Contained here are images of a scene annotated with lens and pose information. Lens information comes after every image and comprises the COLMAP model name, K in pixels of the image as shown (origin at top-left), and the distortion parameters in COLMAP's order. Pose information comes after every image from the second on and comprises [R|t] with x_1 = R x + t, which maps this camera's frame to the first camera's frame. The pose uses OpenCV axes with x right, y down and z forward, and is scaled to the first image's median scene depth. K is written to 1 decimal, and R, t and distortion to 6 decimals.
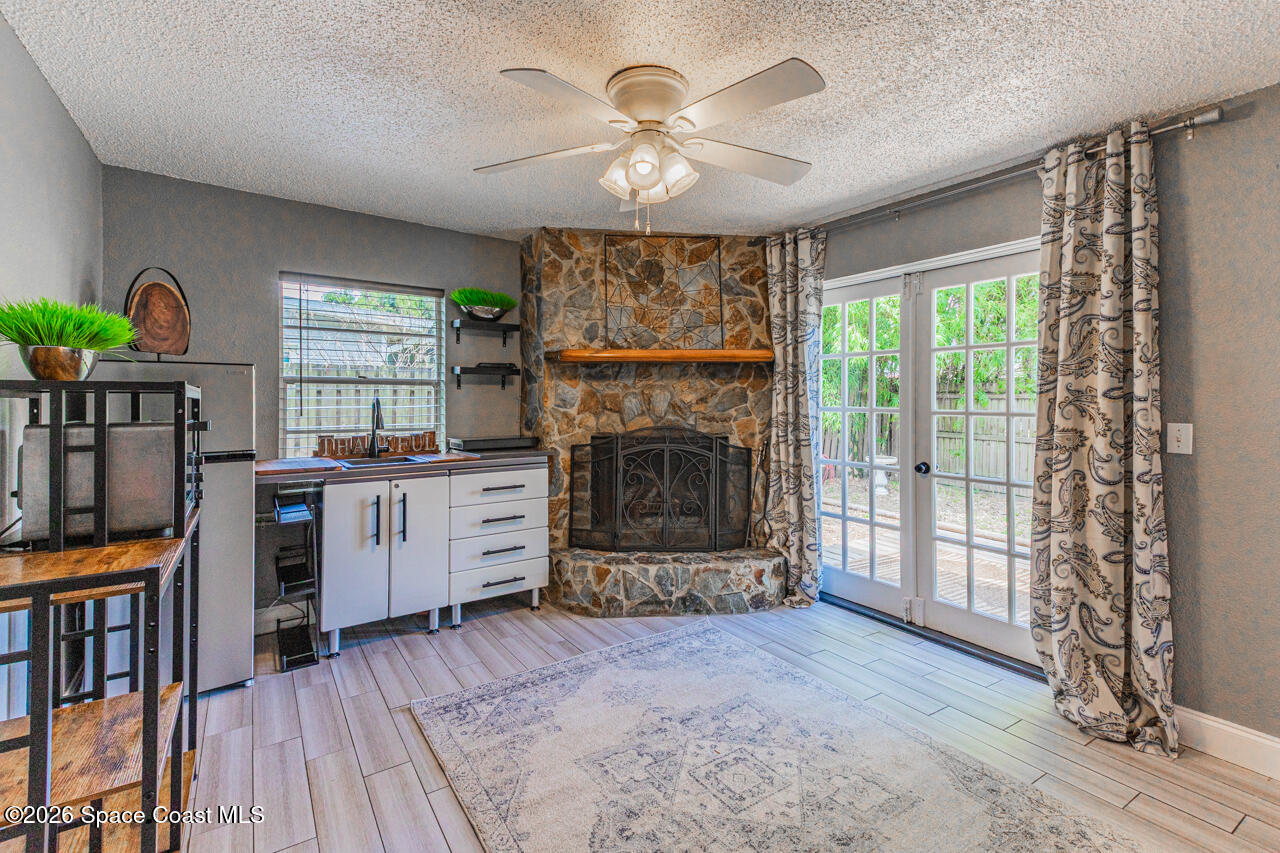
lens RADIAL K [[567.5, 0, 642.1], [0, 567.5, 408.9], [0, 0, 1]] dist [0.045605, 0.000263]
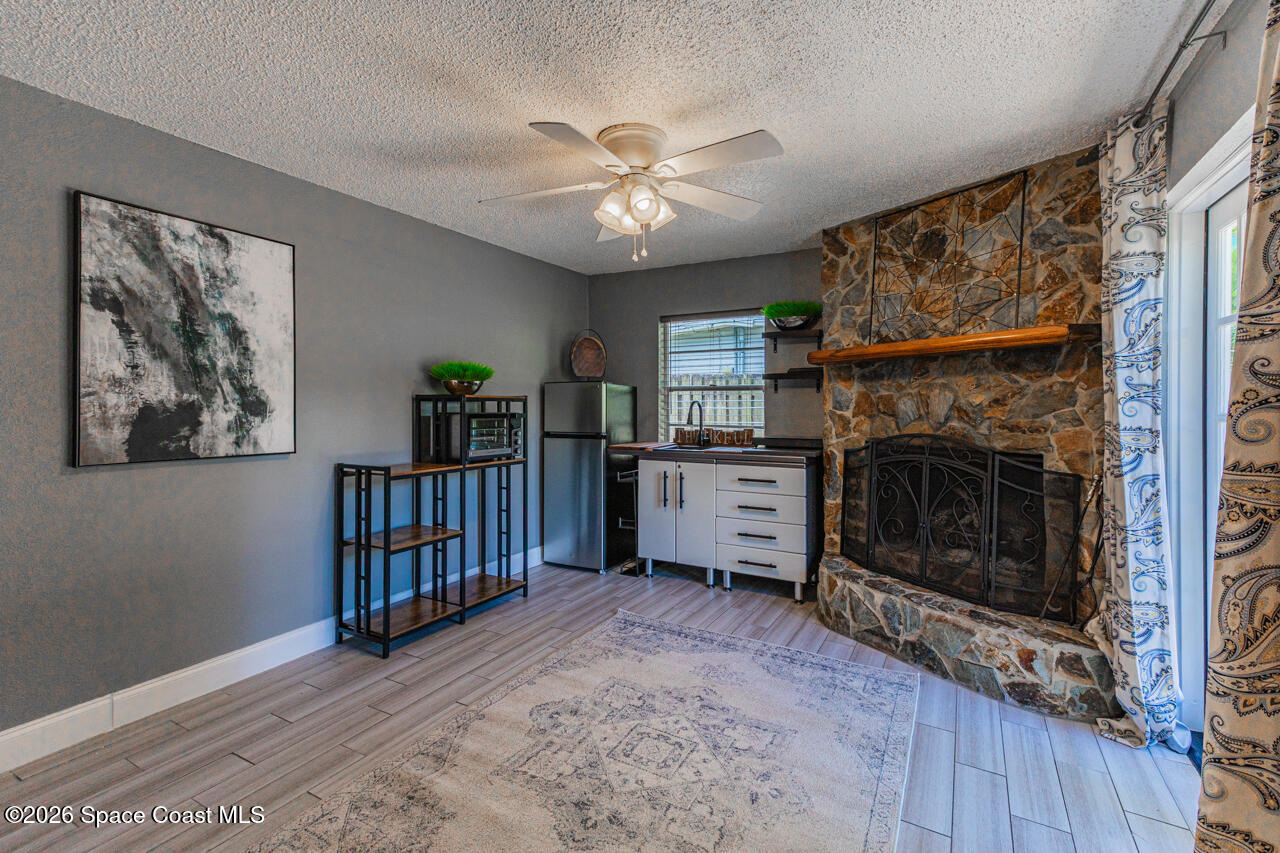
lens RADIAL K [[567.5, 0, 642.1], [0, 567.5, 408.9], [0, 0, 1]] dist [0.045605, 0.000263]
pose [[0.438602, 0.002852, -0.898677, 0.662386], [-0.006444, 0.999979, 0.000029, -0.003336], [0.898658, 0.005778, 0.438612, 0.291776]]
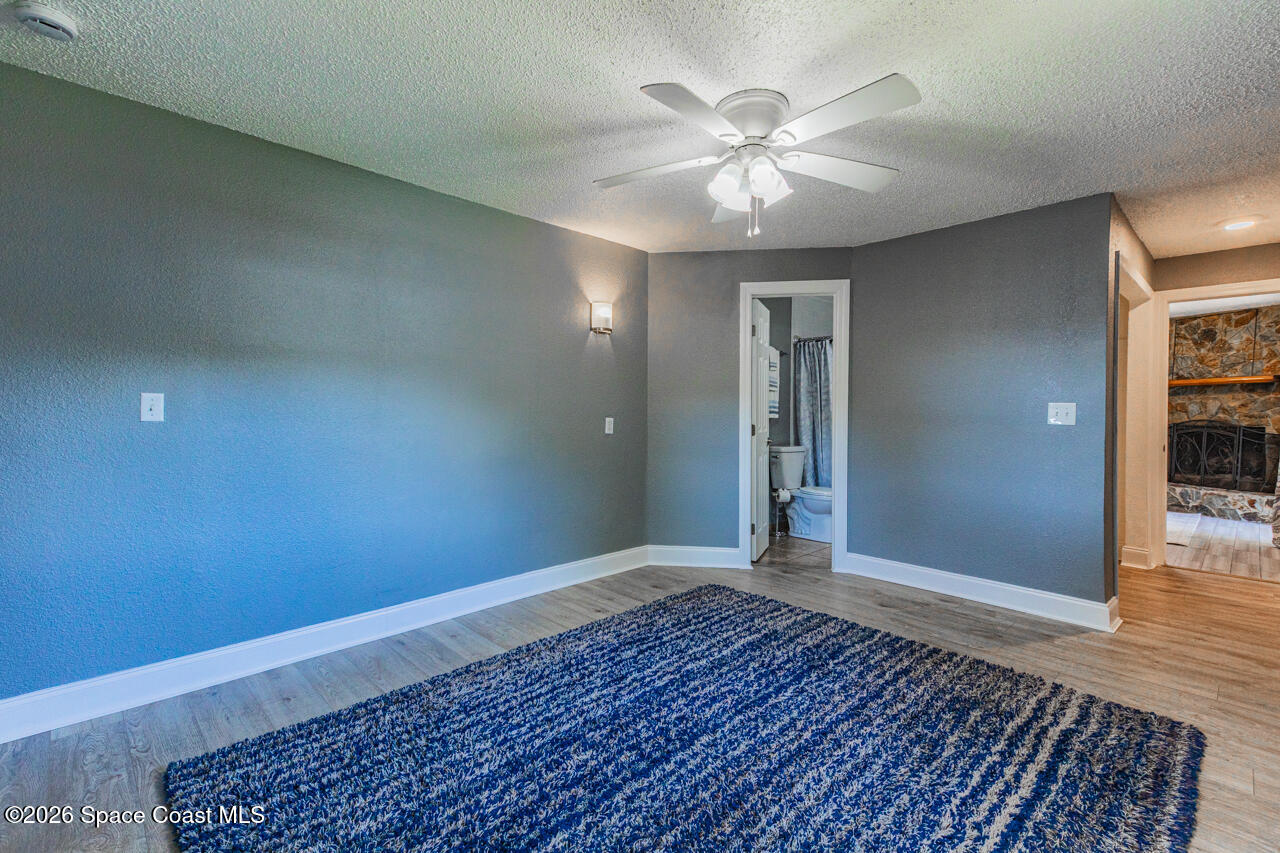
lens RADIAL K [[566.3, 0, 640.0], [0, 566.3, 426.5], [0, 0, 1]] dist [0.002633, 0.000442]
pose [[0.148757, 0.019078, -0.988690, 1.770072], [-0.001477, 0.999817, 0.019071, 0.021802], [0.988873, -0.001377, 0.148758, -1.230847]]
